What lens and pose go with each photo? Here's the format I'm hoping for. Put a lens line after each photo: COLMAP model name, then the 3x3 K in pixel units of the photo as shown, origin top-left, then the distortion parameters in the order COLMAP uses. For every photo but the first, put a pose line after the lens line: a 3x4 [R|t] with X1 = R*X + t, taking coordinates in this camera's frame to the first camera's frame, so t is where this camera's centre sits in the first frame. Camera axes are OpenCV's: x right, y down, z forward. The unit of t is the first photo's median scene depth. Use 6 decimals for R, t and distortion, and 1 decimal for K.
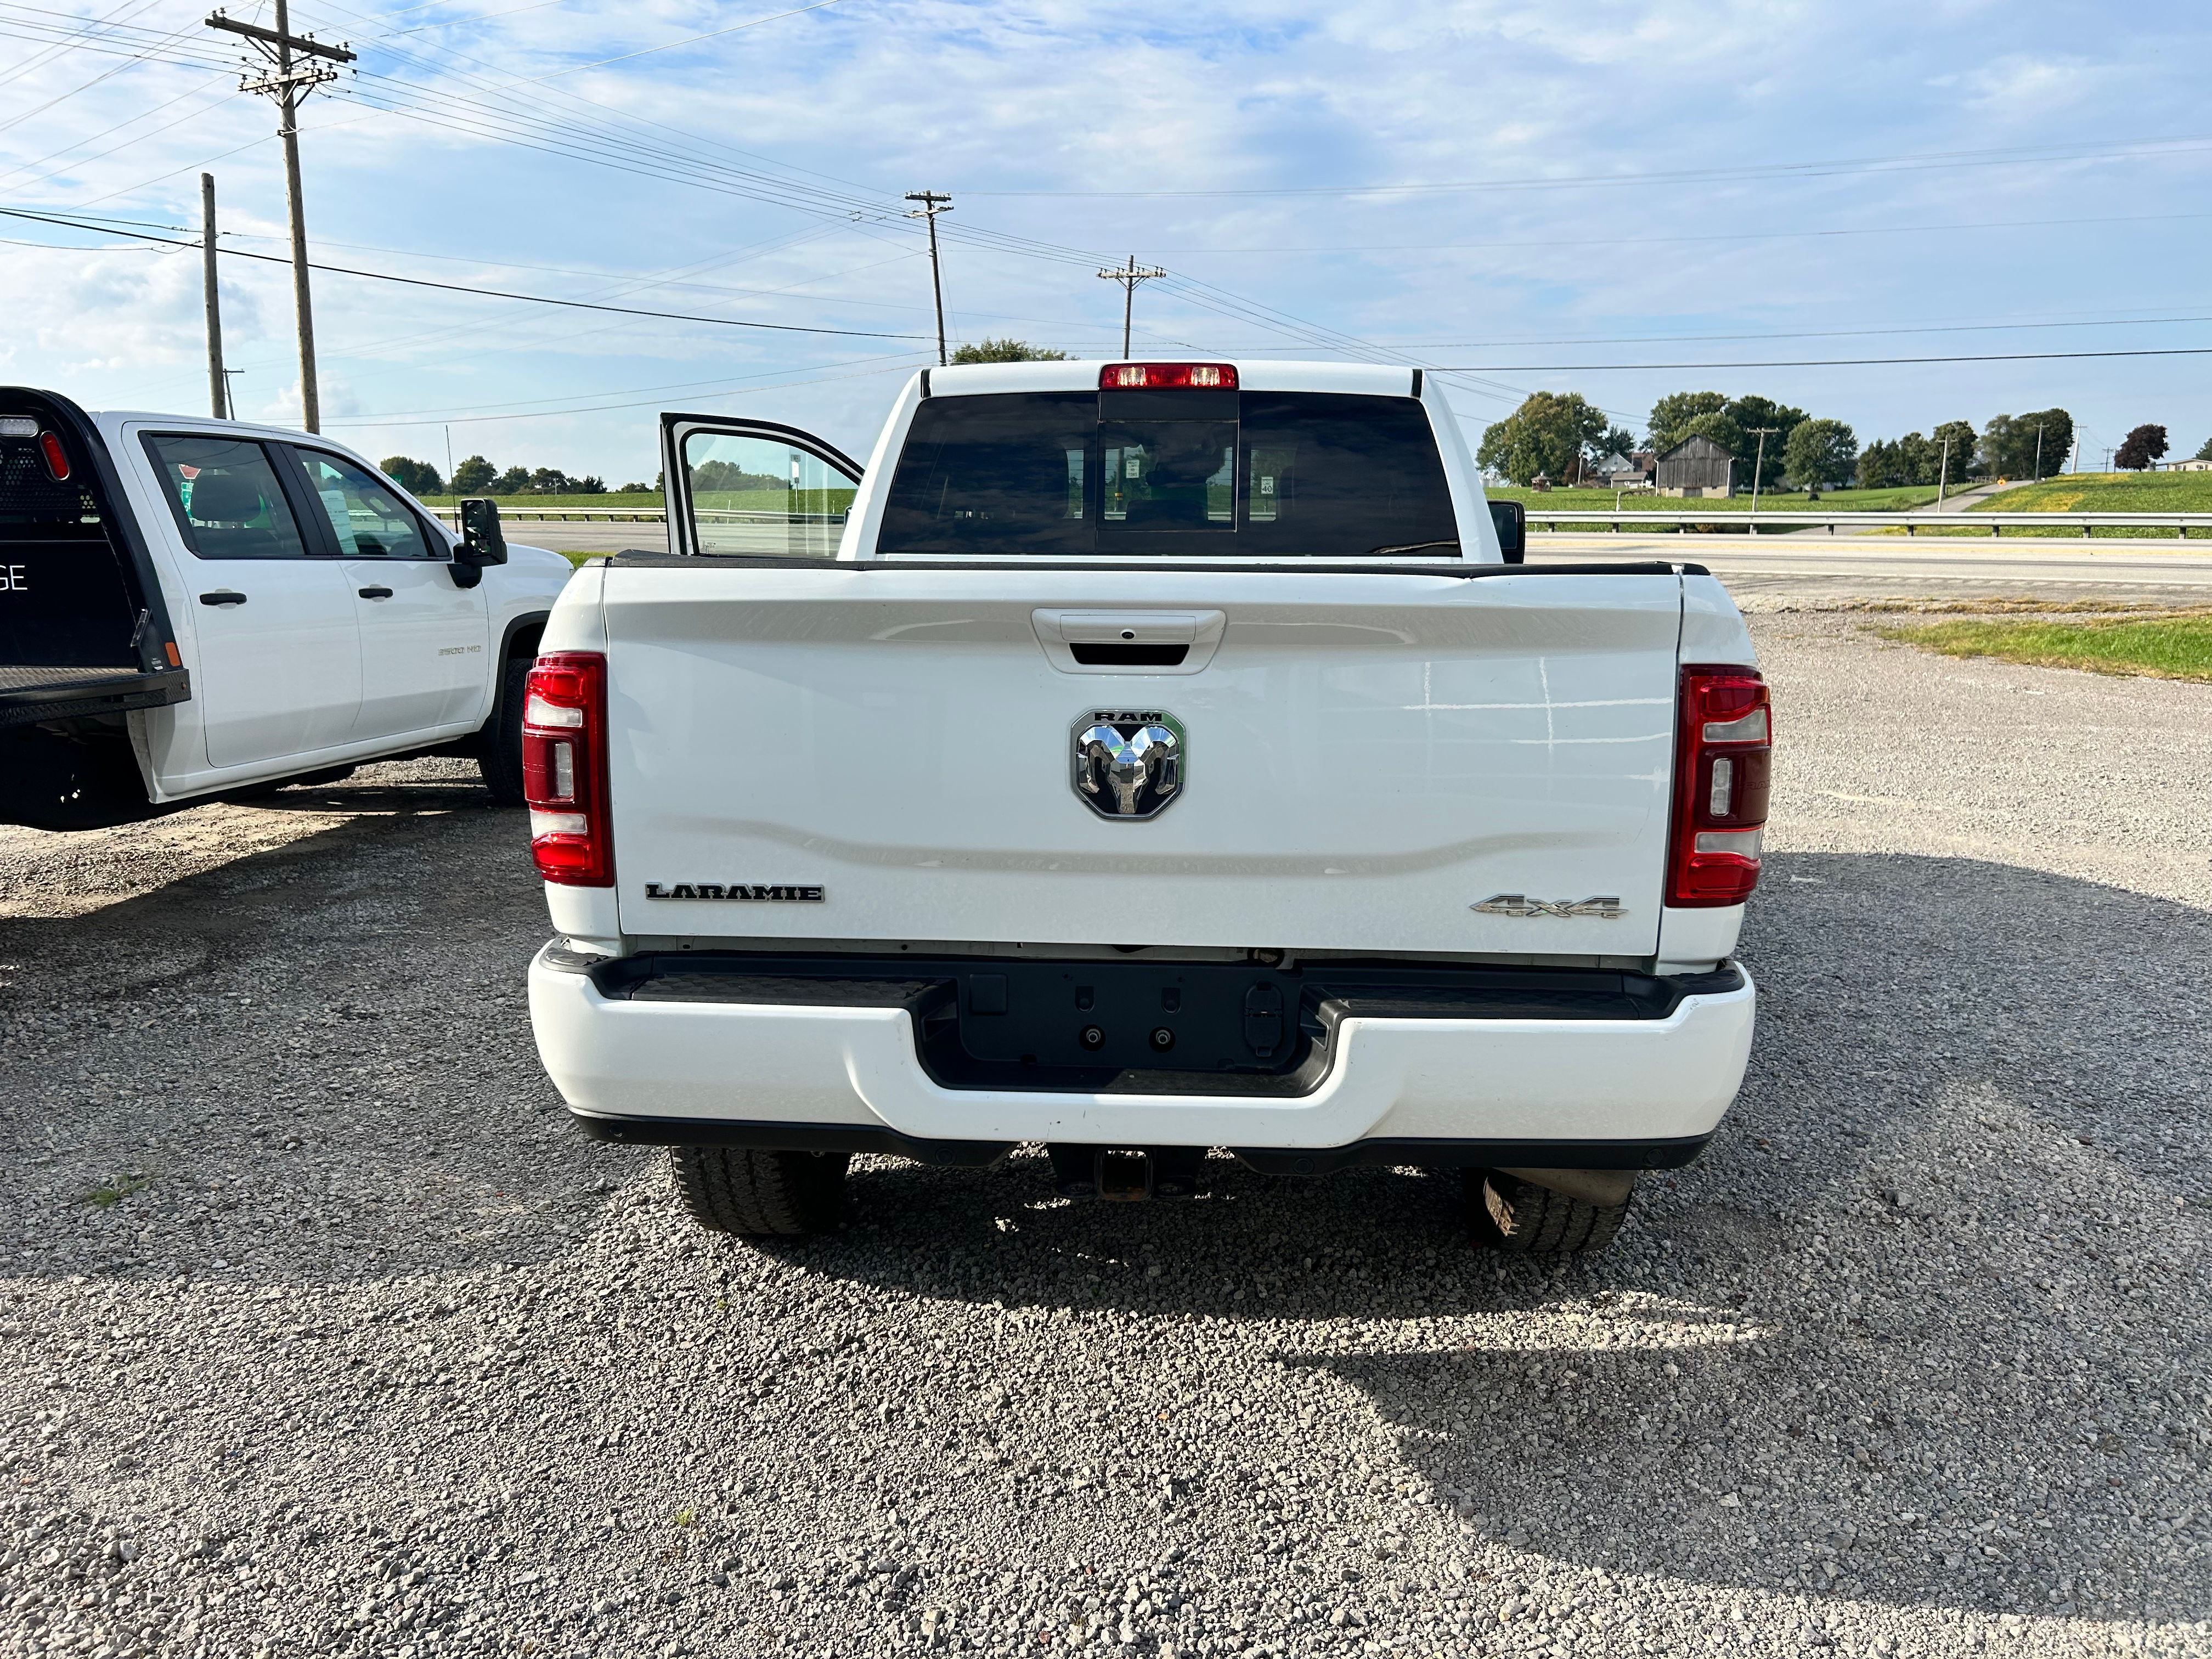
lens RADIAL K [[1676.6, 0, 1106.1], [0, 1676.6, 871.2], [0, 0, 1]] dist [0.056340, -0.059769]
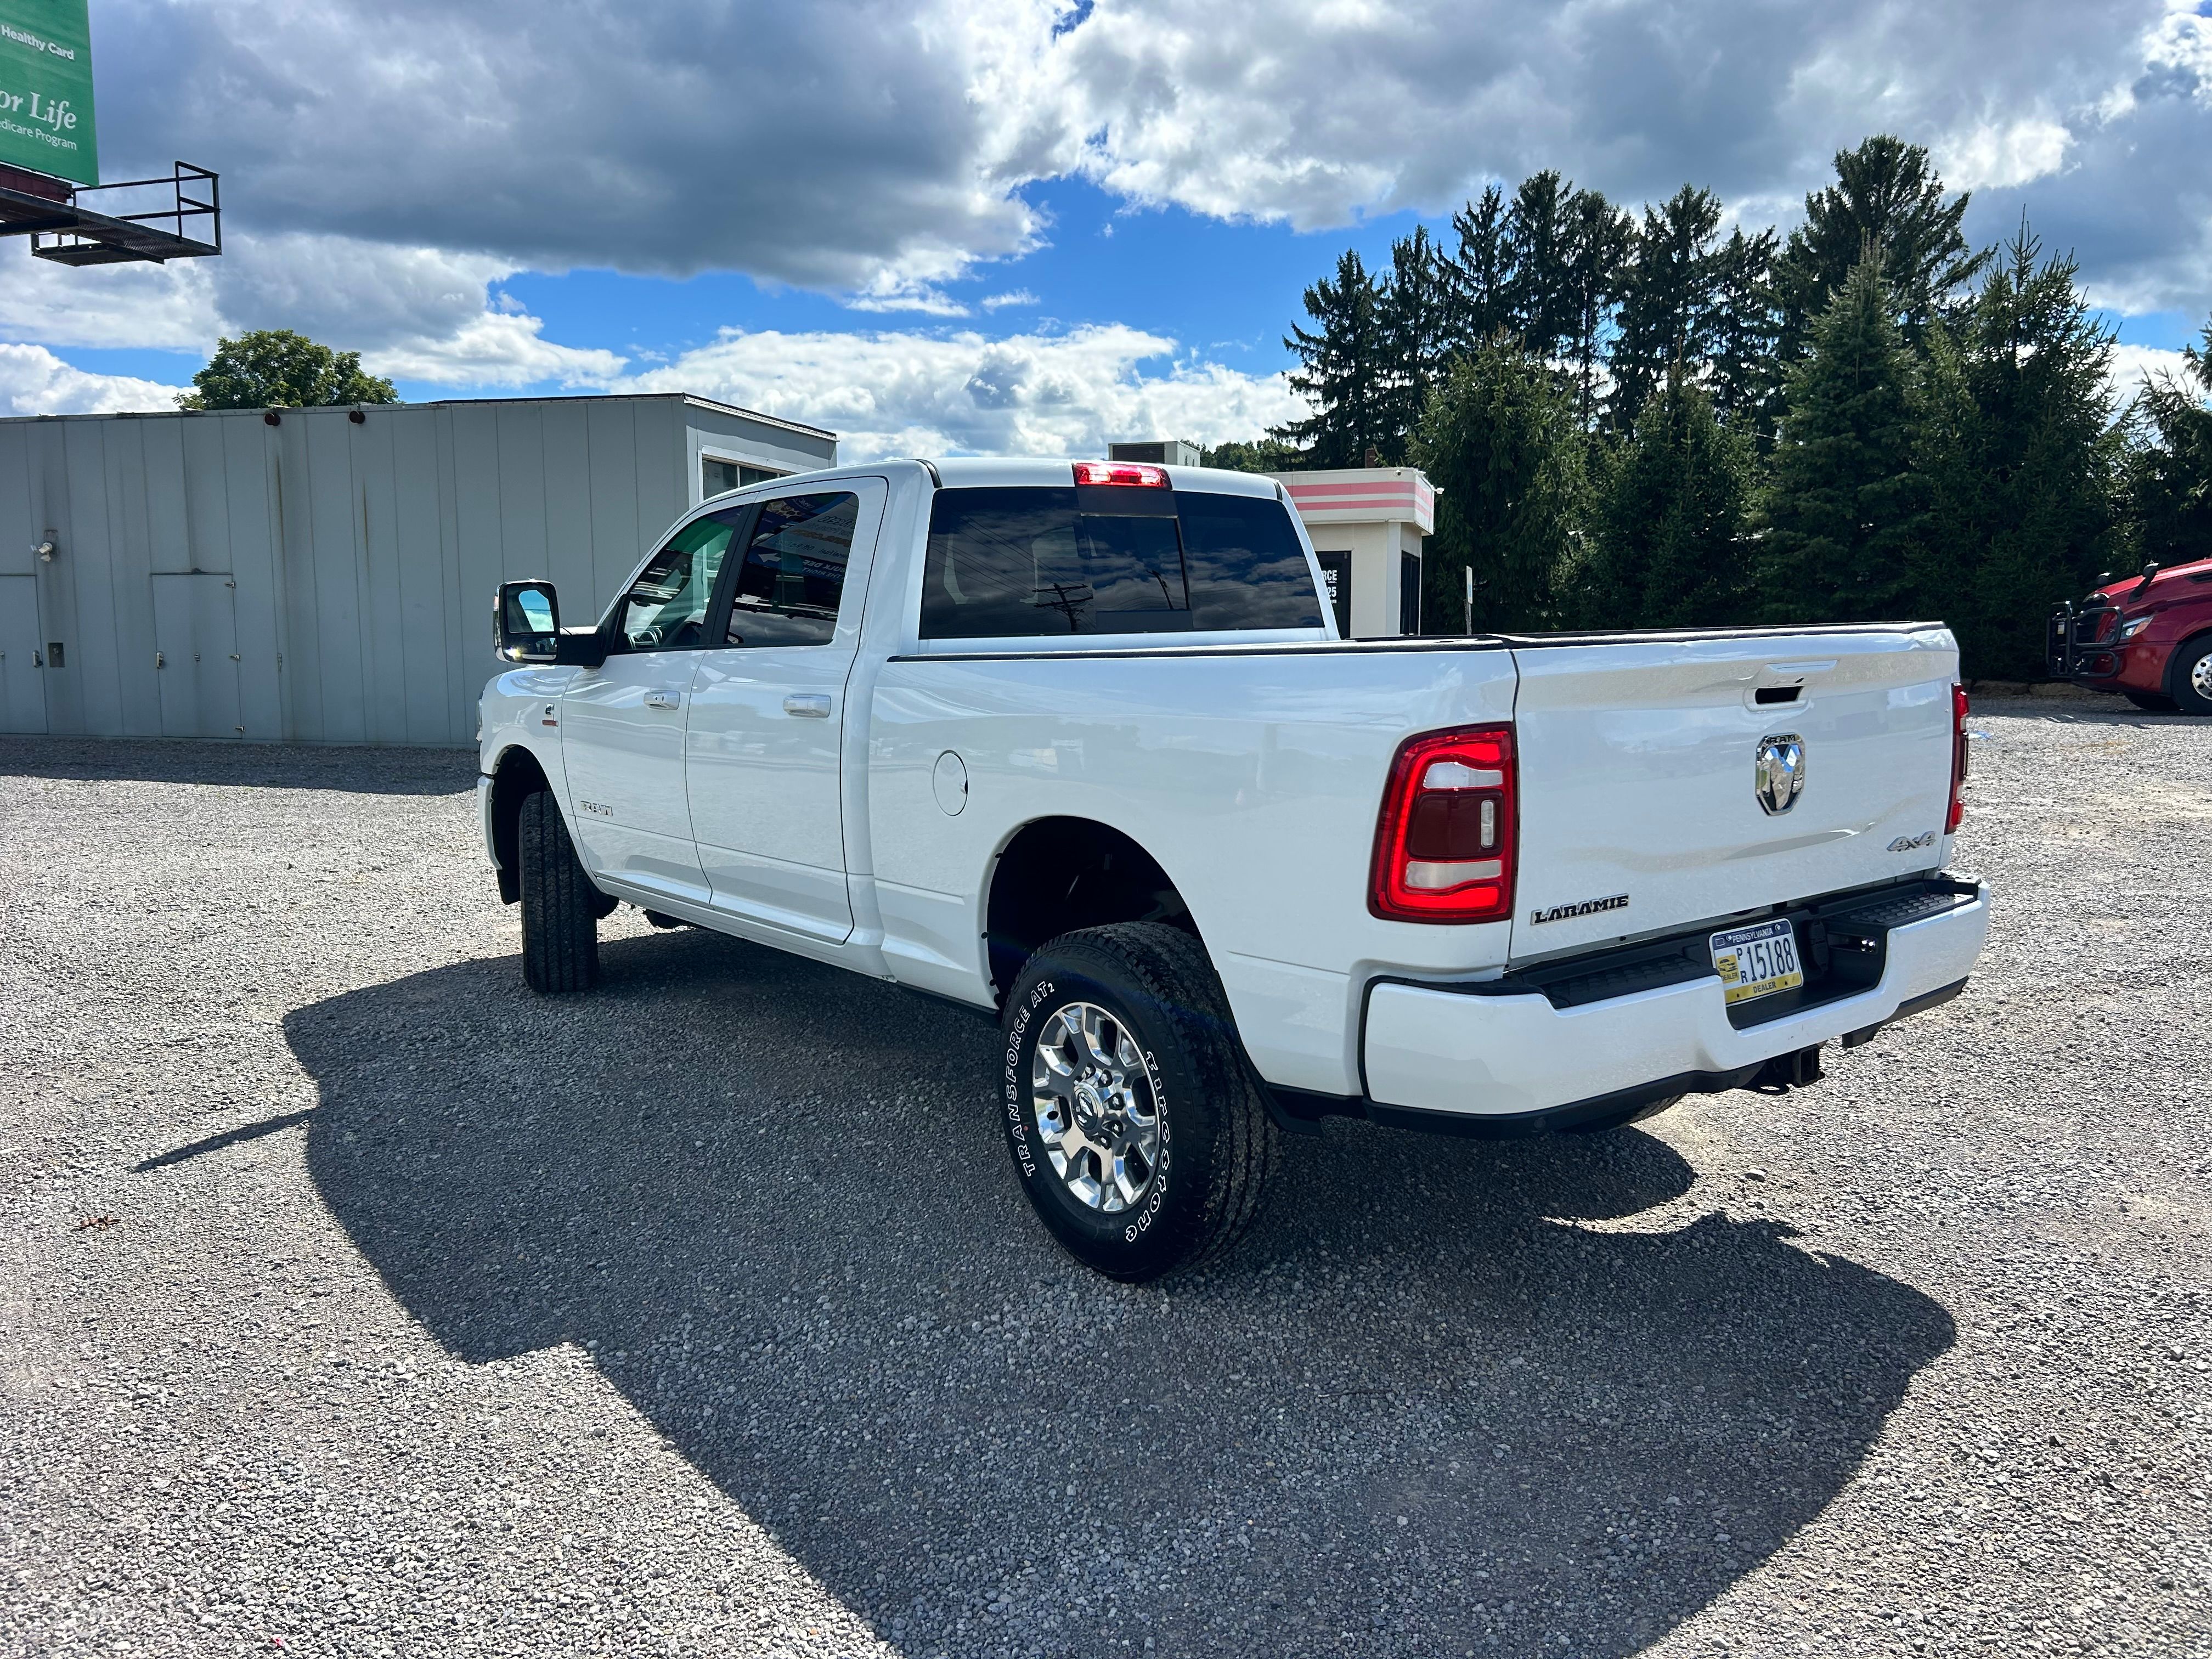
lens RADIAL K [[1676.6, 0, 1106.1], [0, 1676.6, 871.2], [0, 0, 1]] dist [0.056340, -0.059769]
pose [[0.751183, -0.122923, 0.648548, -1.276887], [0.150082, 0.988581, 0.013539, -0.083164], [-0.642806, 0.087166, 0.761054, 0.285179]]
